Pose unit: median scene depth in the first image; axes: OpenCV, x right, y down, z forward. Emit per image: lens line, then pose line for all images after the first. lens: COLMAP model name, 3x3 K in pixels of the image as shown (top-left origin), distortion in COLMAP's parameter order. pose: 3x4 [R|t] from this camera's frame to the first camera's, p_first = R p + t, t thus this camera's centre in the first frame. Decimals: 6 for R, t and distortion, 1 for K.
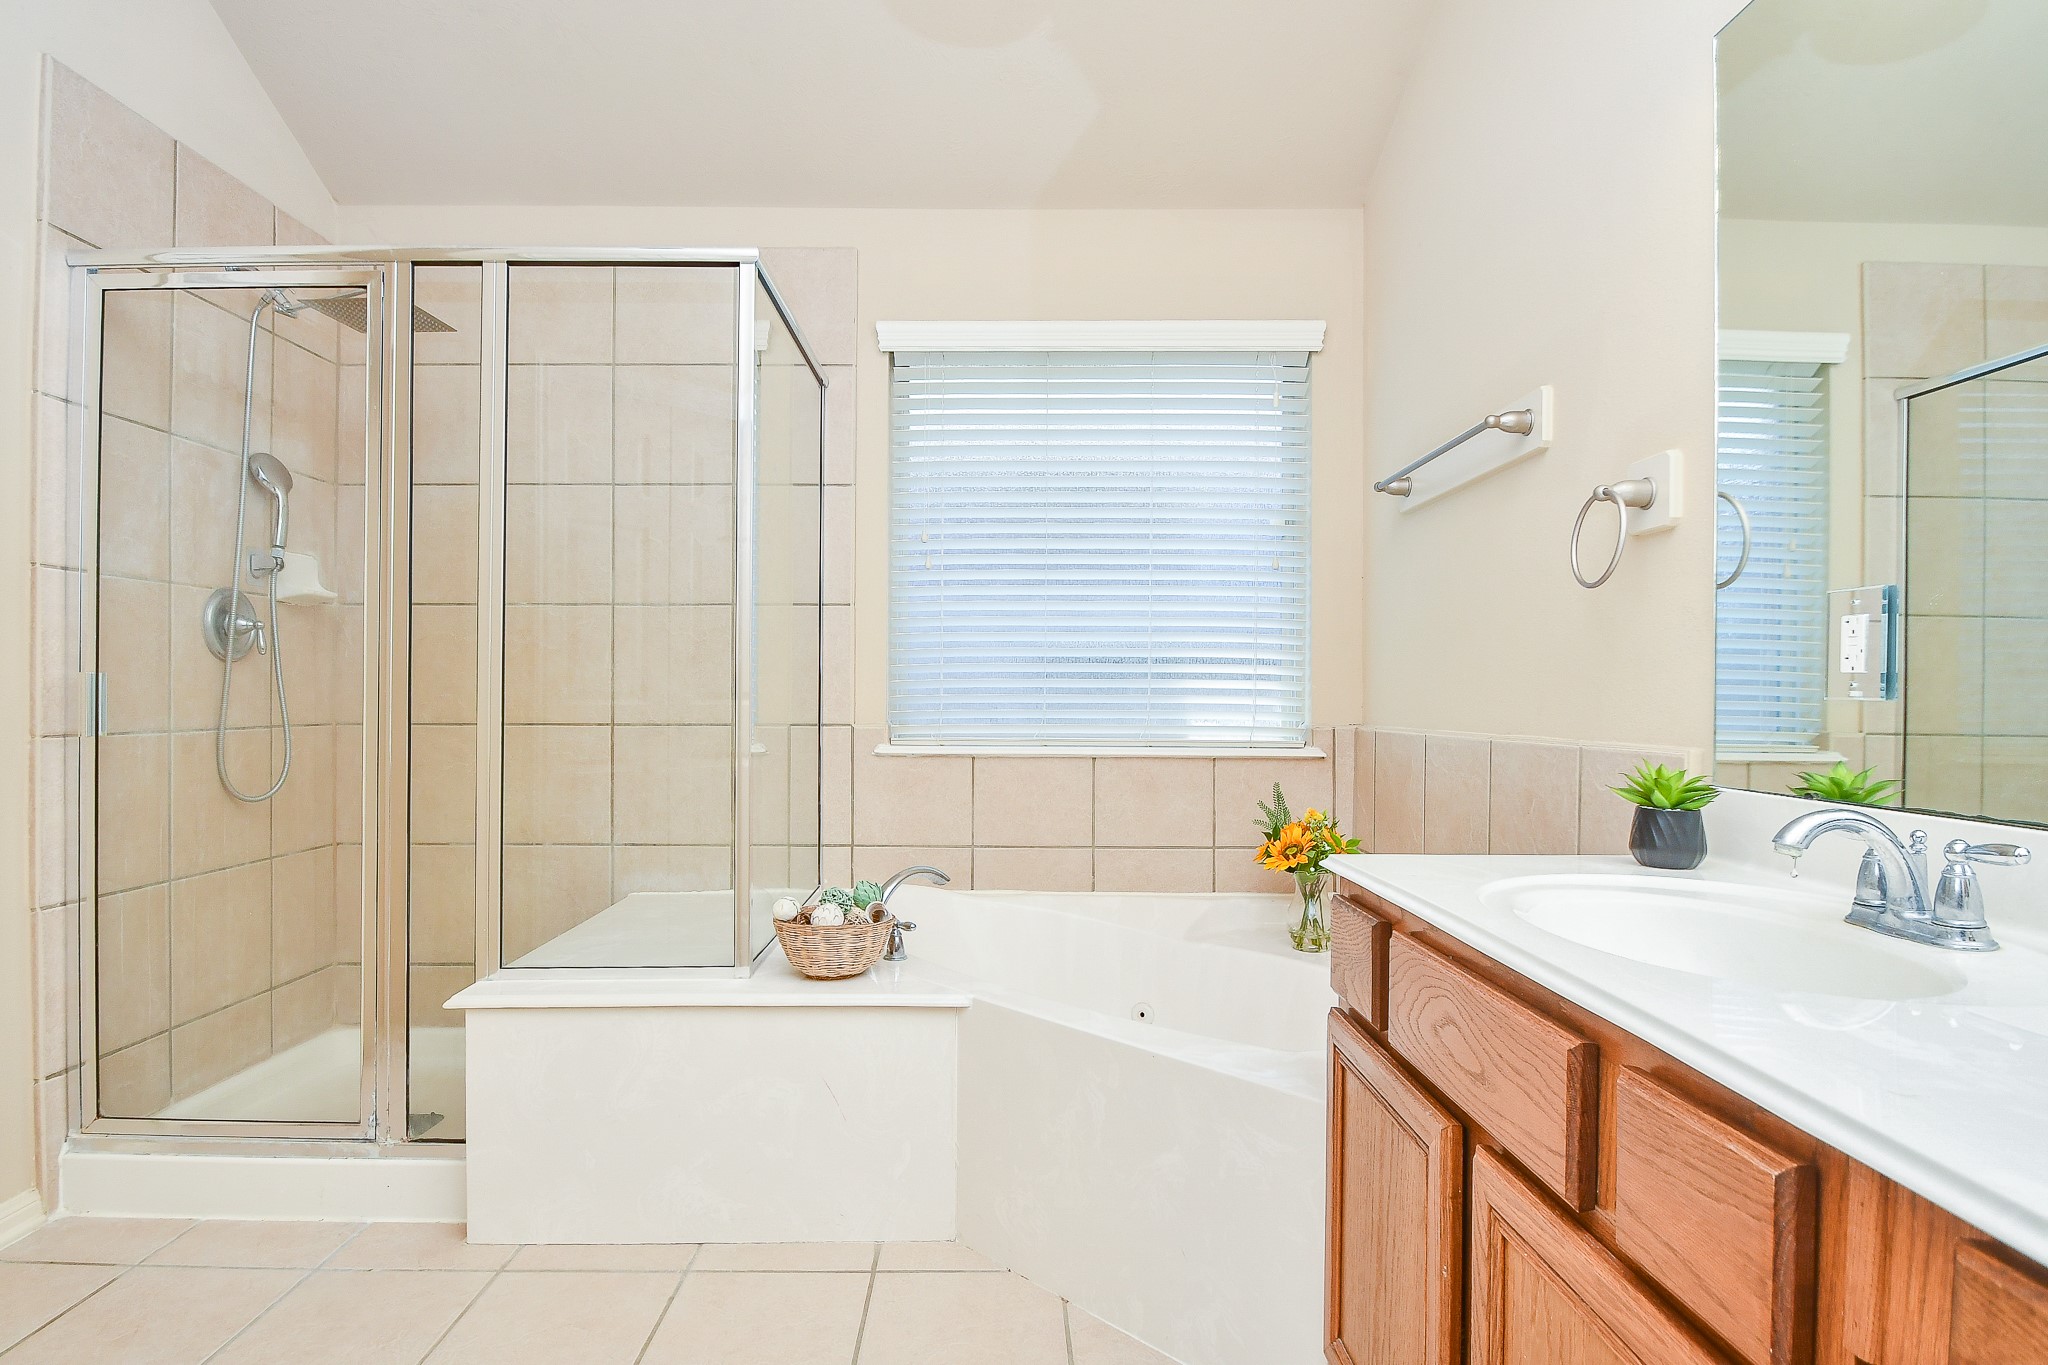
lens RADIAL K [[1063.3, 0, 1014.5], [0, 1063.3, 697.2], [0, 0, 1]] dist [-0.019381, -0.001191]
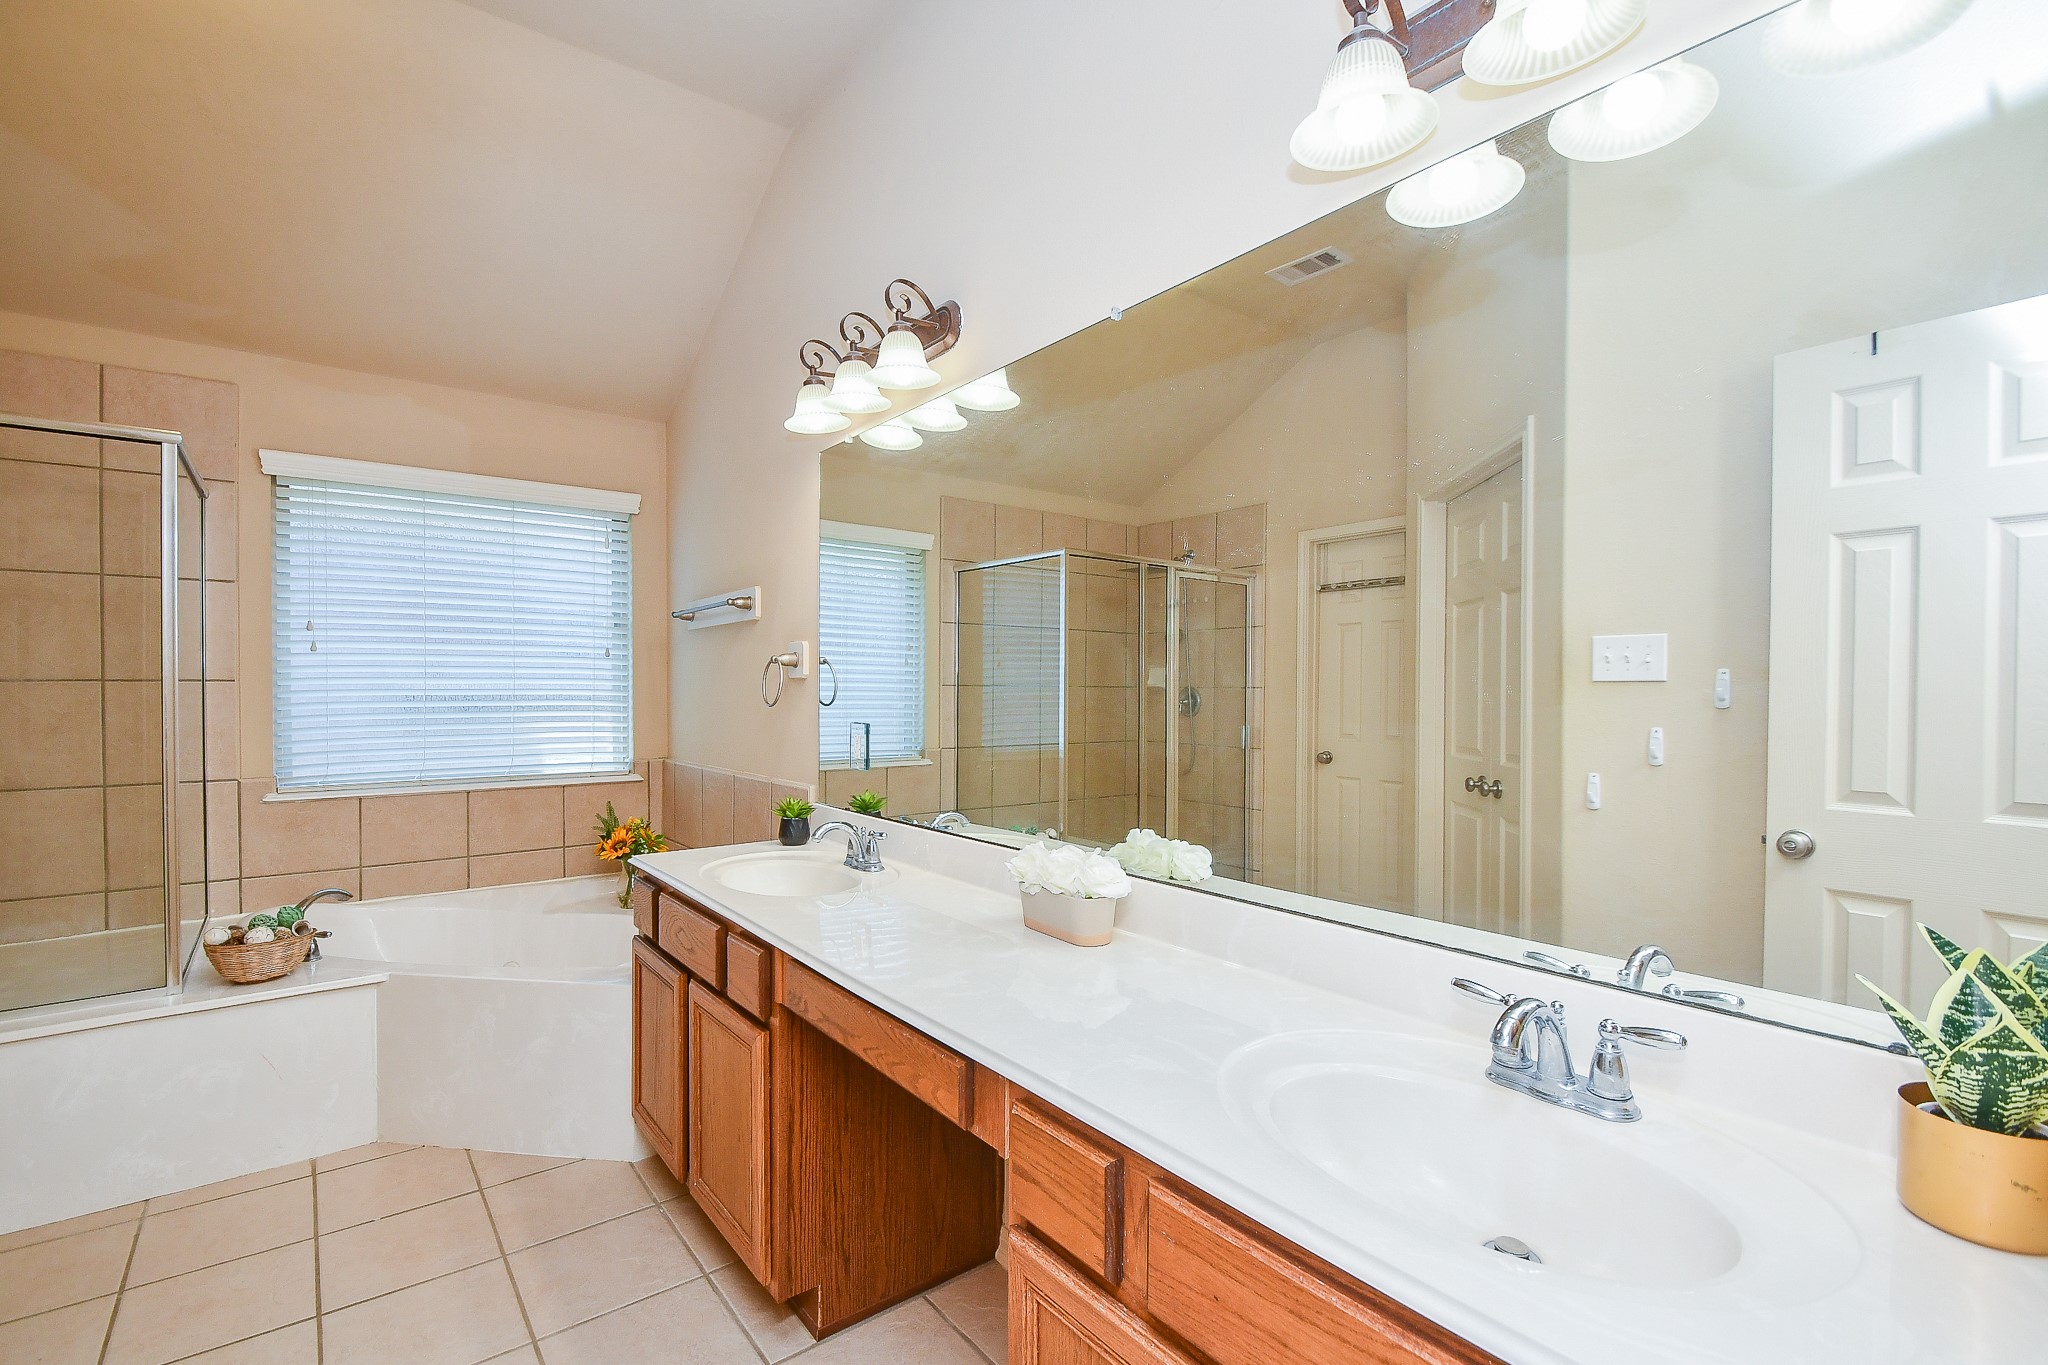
lens RADIAL K [[927.7, 0, 1009.3], [0, 927.7, 688.7], [0, 0, 1]] dist [0.001554, -0.001986]
pose [[0.803203, -0.011565, 0.595593, -0.108104], [0.005724, 0.999915, 0.011696, -0.121705], [-0.595678, -0.005986, 0.803201, -0.537756]]
